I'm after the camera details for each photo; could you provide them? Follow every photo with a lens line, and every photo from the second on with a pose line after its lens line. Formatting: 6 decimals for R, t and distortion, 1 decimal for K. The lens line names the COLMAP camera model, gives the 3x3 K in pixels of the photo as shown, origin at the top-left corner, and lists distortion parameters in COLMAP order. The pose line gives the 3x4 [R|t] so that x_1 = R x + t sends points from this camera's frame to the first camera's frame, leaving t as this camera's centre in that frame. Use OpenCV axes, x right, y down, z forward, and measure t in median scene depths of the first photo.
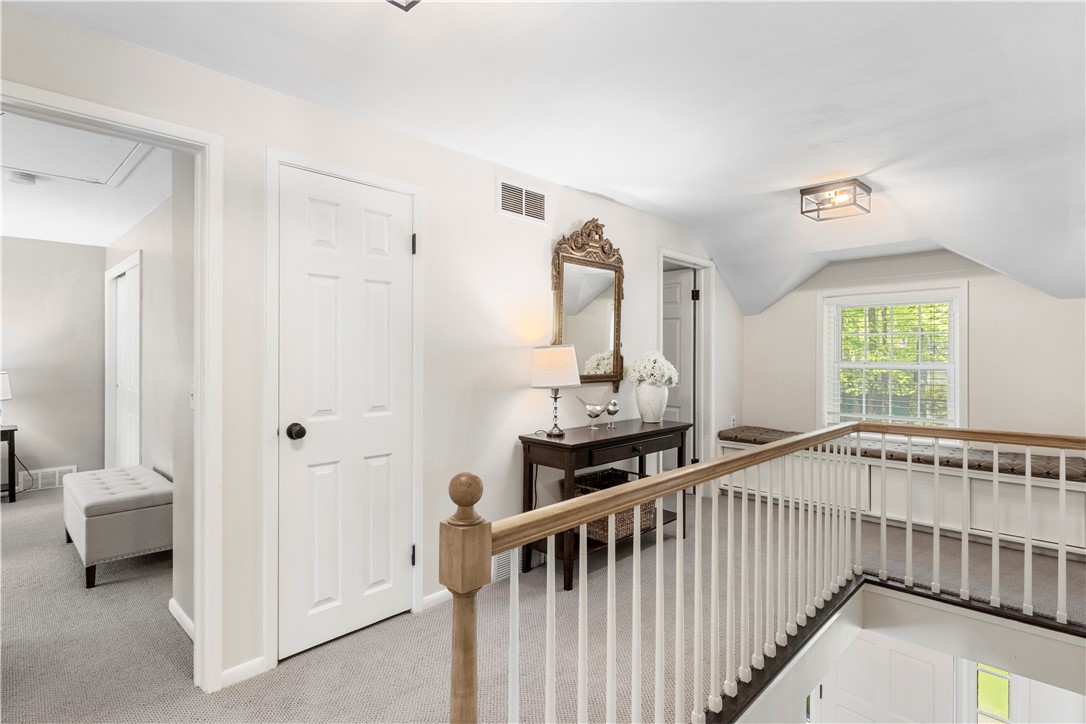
lens RADIAL K [[553.3, 0, 544.5], [0, 553.3, 359.8], [0, 0, 1]] dist [-0.002633, -0.000674]
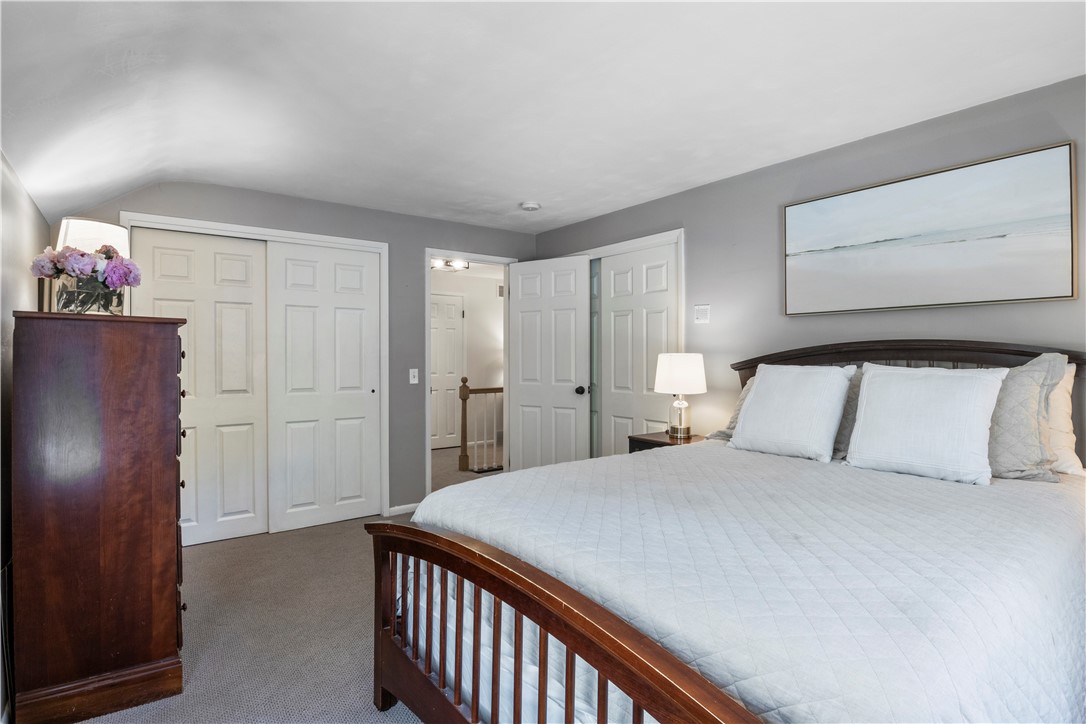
lens RADIAL K [[553.3, 0, 541.5], [0, 553.3, 362.6], [0, 0, 1]] dist [-0.002633, -0.000674]
pose [[0.988323, -0.001034, -0.152370, 1.291344], [0.001003, 0.999999, -0.000279, 0.078165], [0.152370, 0.000123, 0.988324, -3.790432]]
